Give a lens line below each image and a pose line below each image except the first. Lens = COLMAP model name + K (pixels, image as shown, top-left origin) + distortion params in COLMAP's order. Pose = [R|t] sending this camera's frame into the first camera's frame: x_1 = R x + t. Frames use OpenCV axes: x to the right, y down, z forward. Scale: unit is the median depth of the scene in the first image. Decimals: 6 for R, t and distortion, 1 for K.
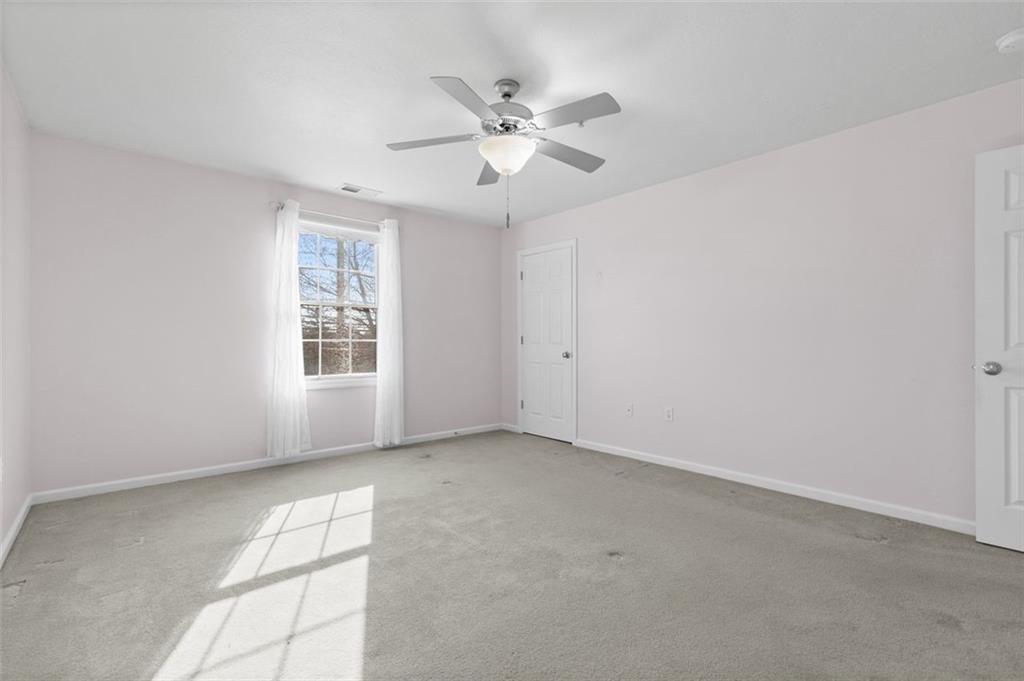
lens RADIAL K [[460.6, 0, 517.5], [0, 460.6, 341.0], [0, 0, 1]] dist [0.004198, -0.000100]
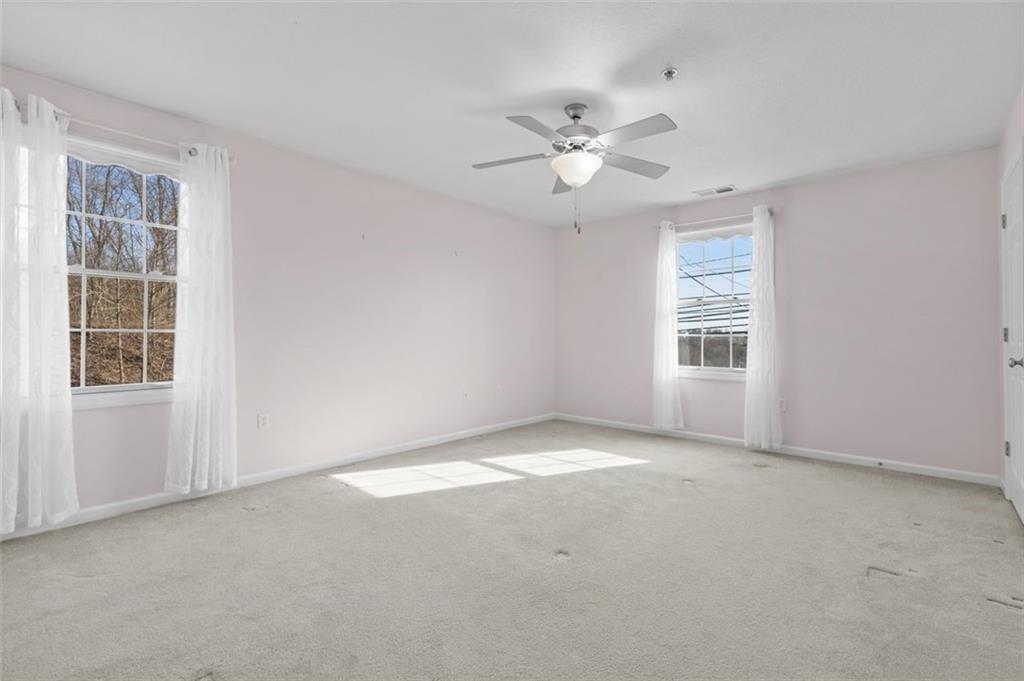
lens RADIAL K [[460.6, 0, 517.5], [0, 460.6, 341.0], [0, 0, 1]] dist [0.004198, -0.000100]
pose [[0.134932, 0.012898, -0.990771, 0.883623], [-0.002086, 0.999917, 0.012733, -0.001651], [0.990853, 0.000349, 0.134948, 0.587930]]
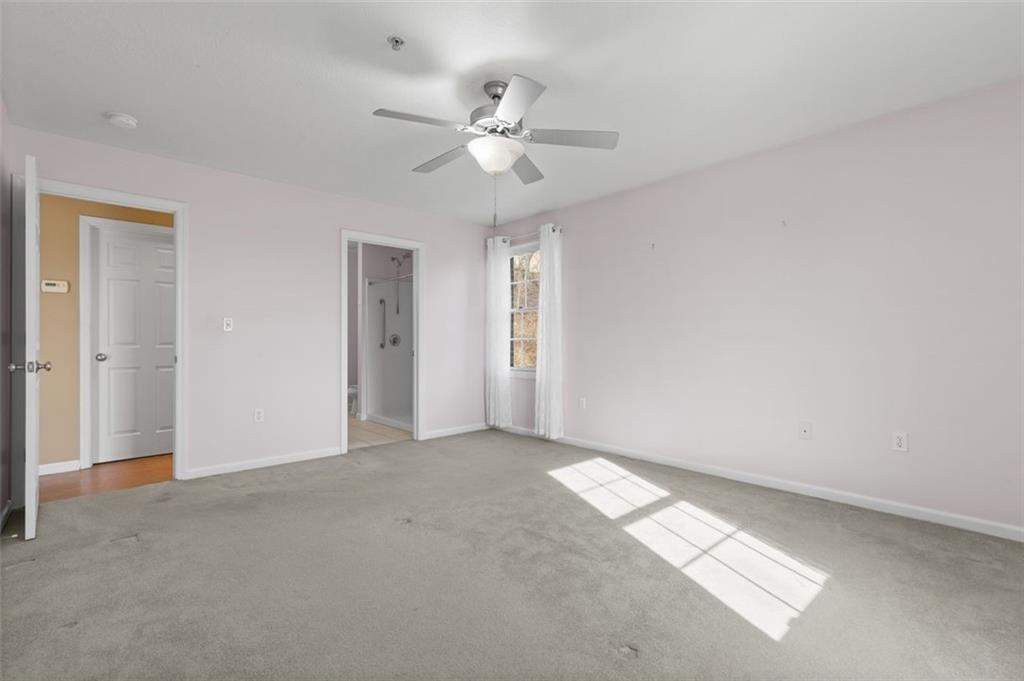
lens RADIAL K [[460.6, 0, 517.5], [0, 460.6, 341.0], [0, 0, 1]] dist [0.004198, -0.000100]
pose [[-0.999449, -0.001281, -0.033165, -0.029977], [-0.001165, 0.999993, -0.003534, 0.005598], [0.033170, -0.003494, -0.999444, 1.664422]]
